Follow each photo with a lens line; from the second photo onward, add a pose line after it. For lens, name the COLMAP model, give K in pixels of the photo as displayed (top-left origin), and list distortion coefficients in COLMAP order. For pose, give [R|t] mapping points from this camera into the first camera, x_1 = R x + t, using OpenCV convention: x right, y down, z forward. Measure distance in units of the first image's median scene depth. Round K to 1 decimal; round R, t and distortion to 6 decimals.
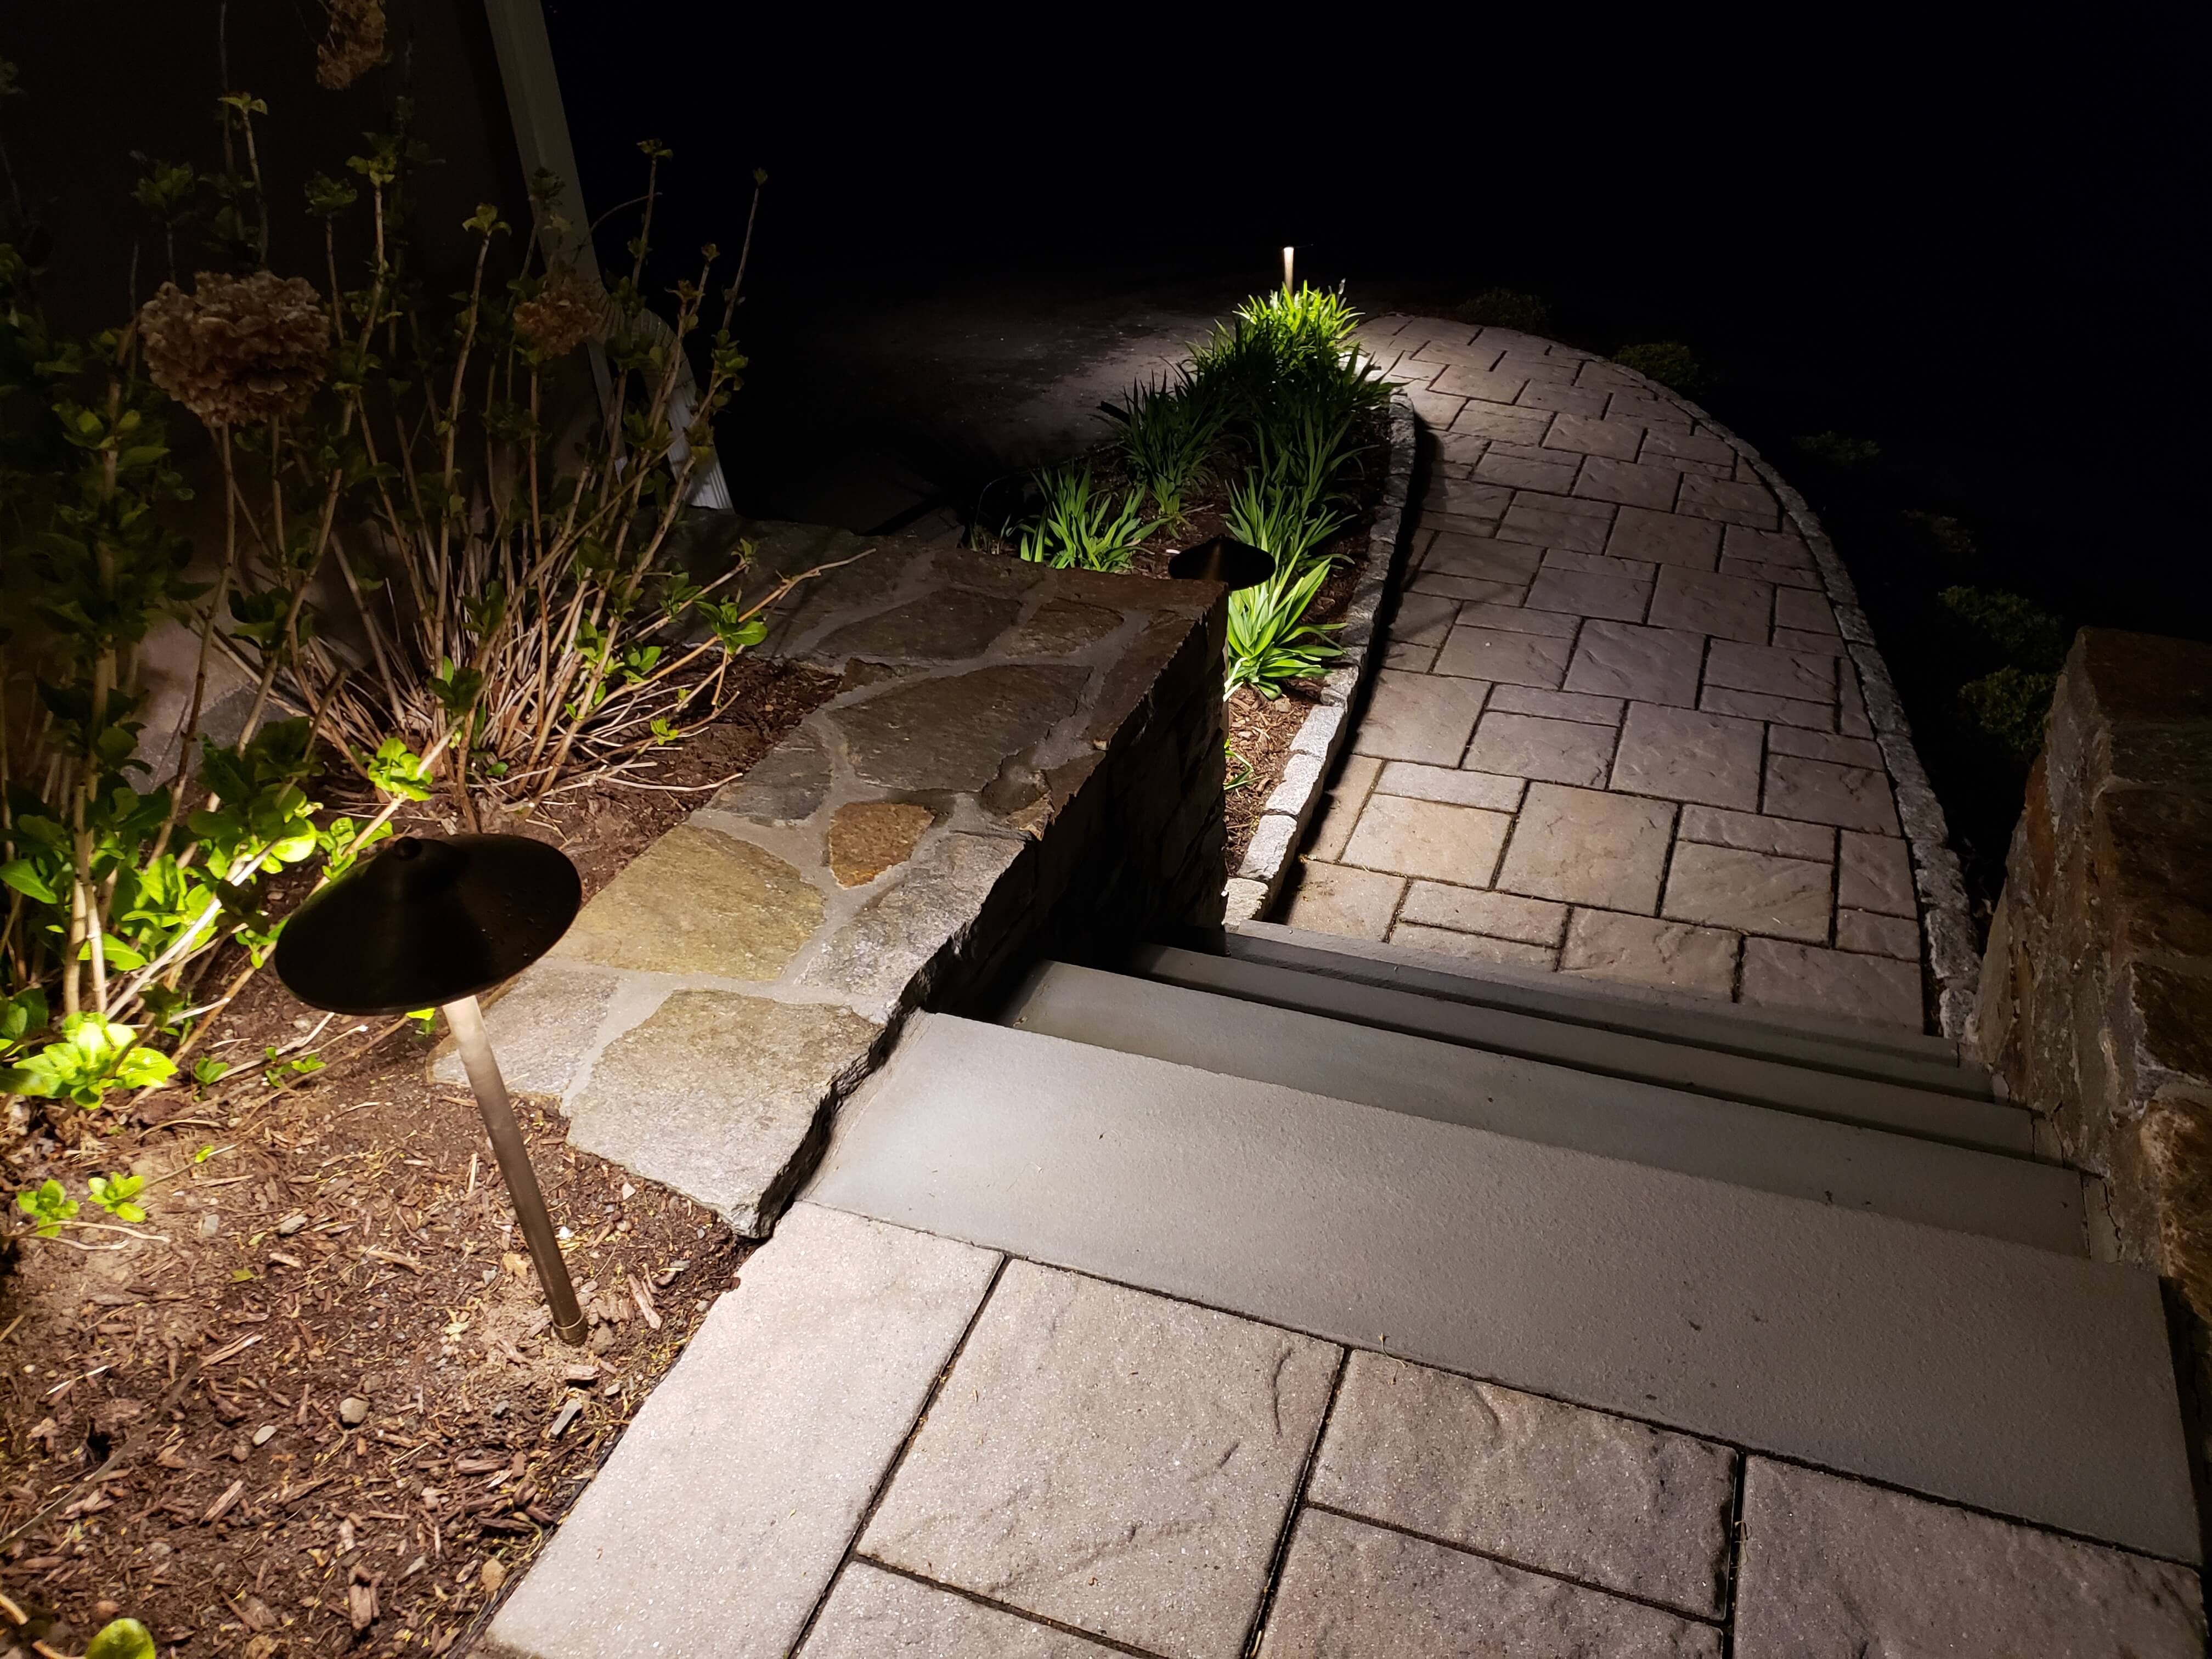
lens RADIAL K [[1758.6, 0, 1106.0], [0, 1758.6, 829.5], [0, 0, 1]] dist [-0.002446, -0.000679]
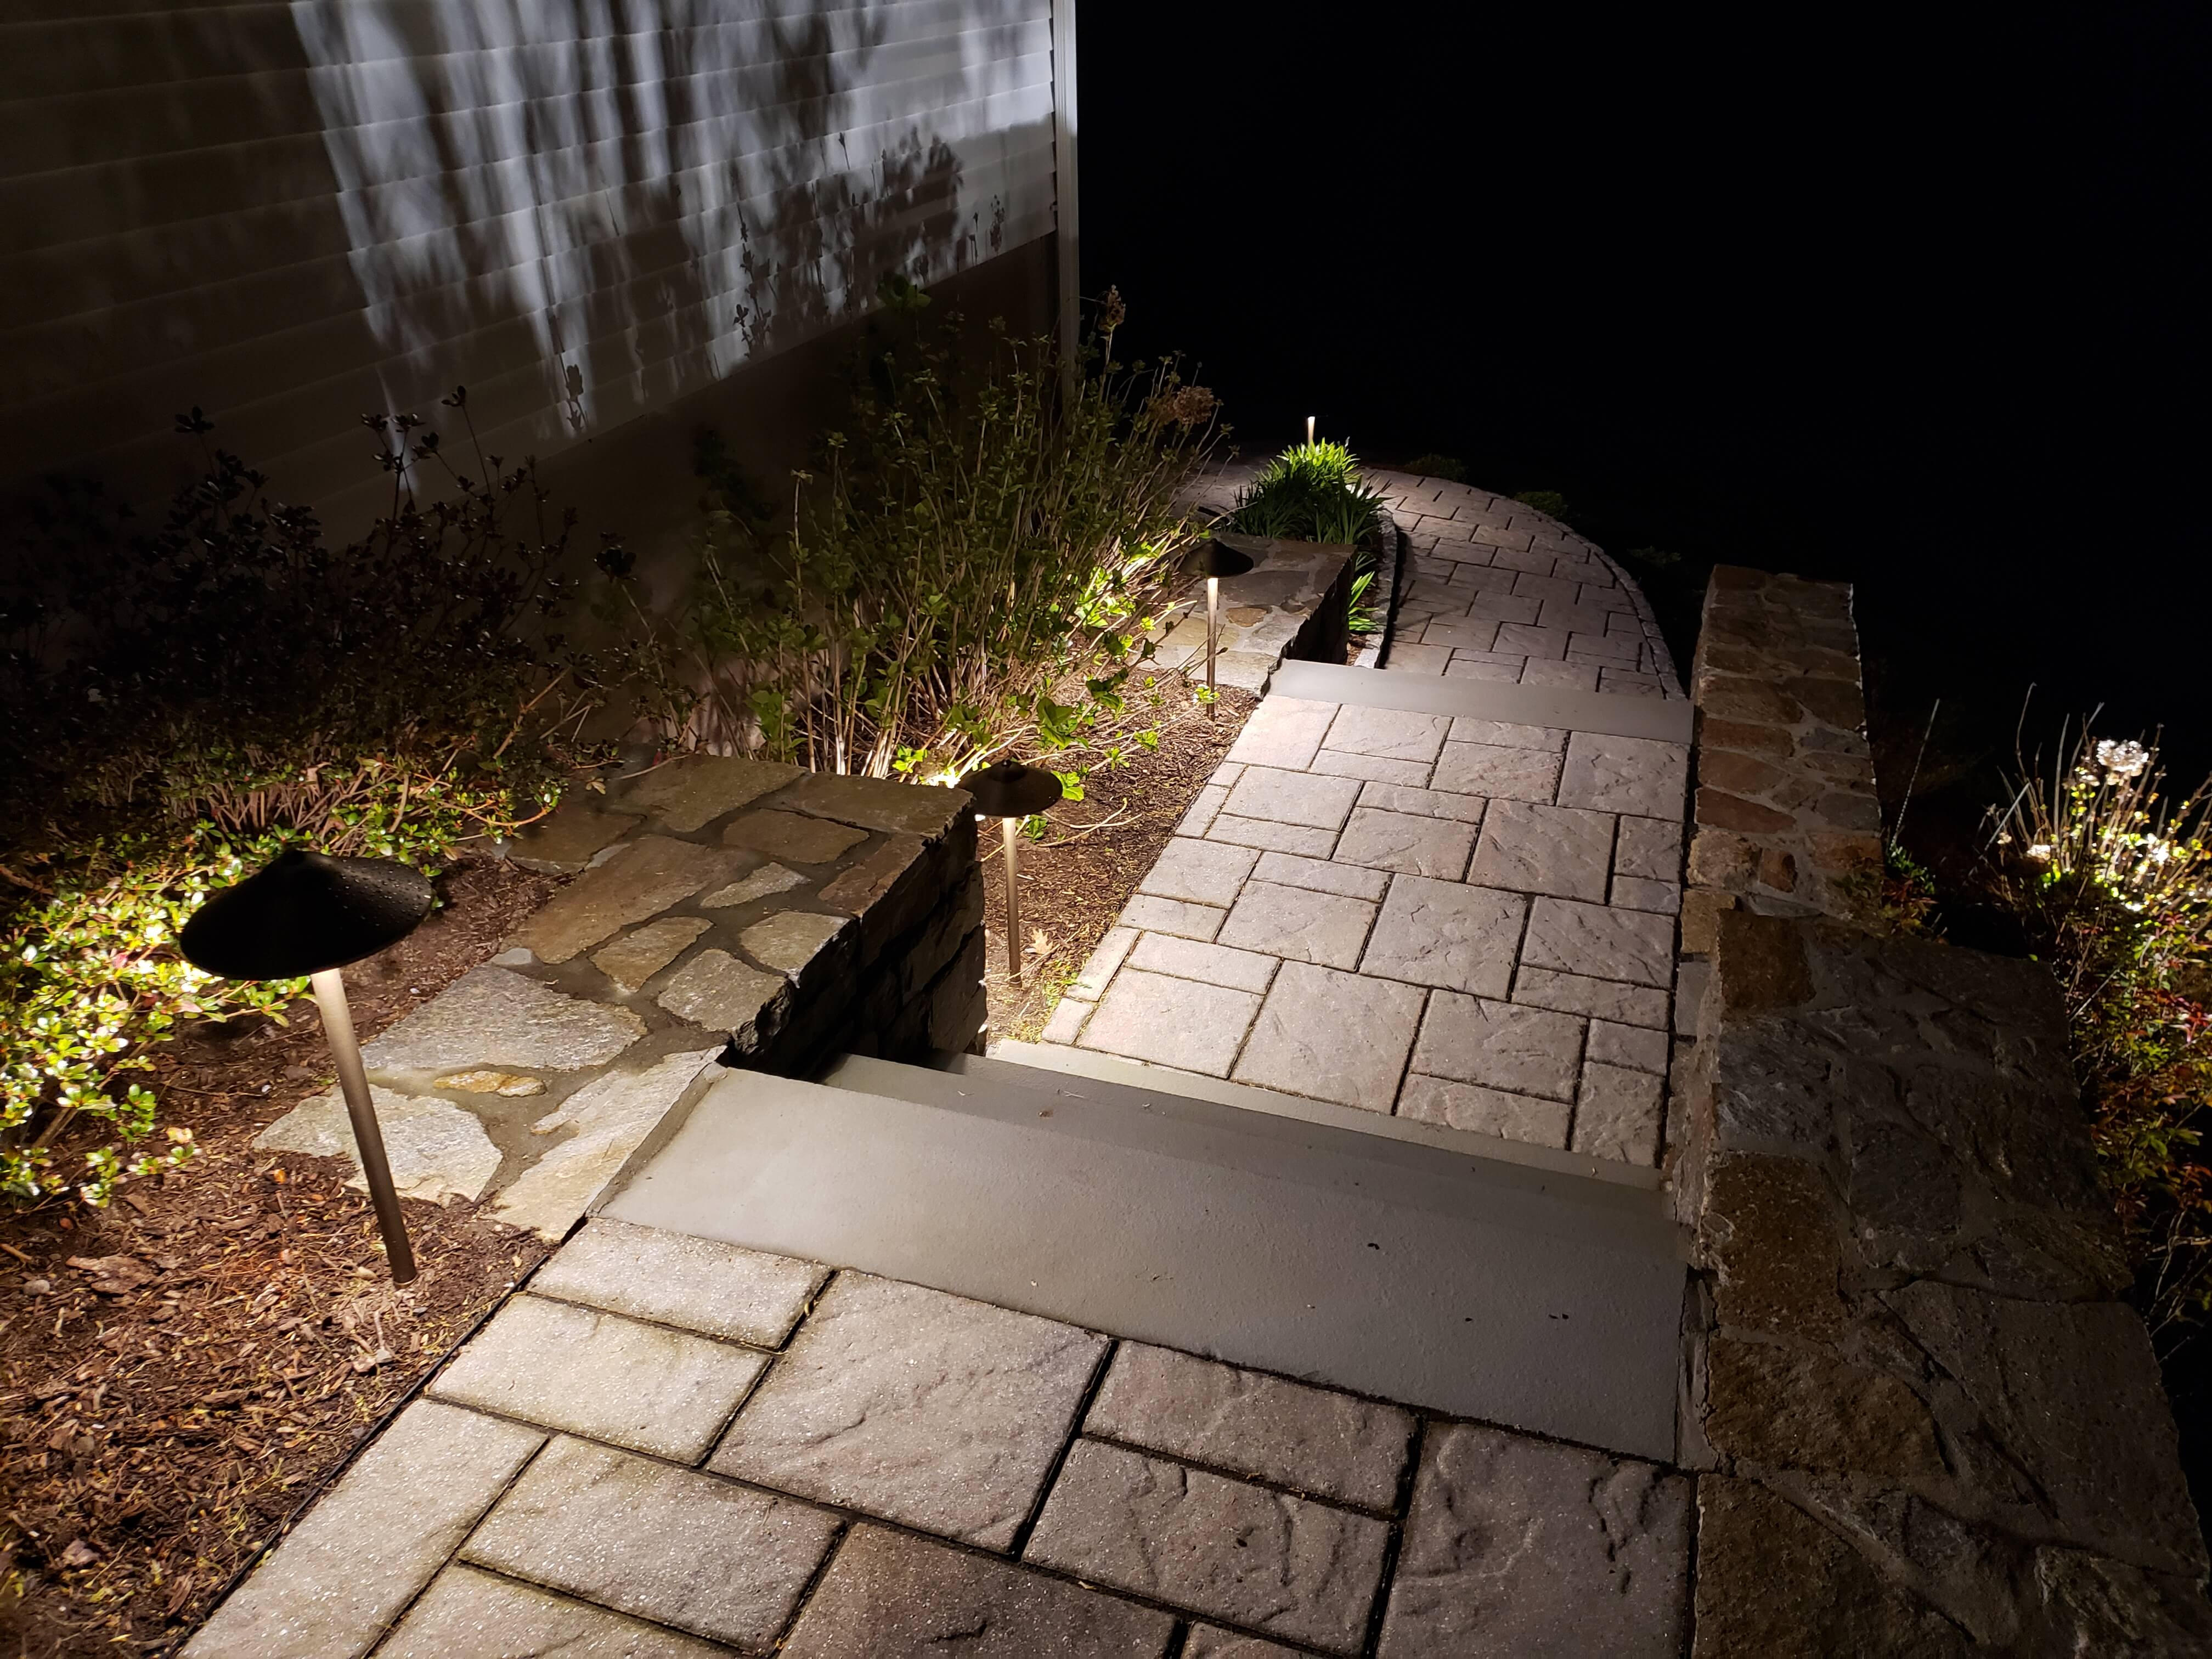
lens RADIAL K [[1664.6, 0, 1106.0], [0, 1664.6, 829.5], [0, 0, 1]] dist [-0.006827, -0.003038]
pose [[0.998736, 0.018289, 0.046808, -0.166217], [-0.014158, 0.996097, -0.087122, 0.198582], [-0.048219, 0.086350, 0.995097, -0.521623]]
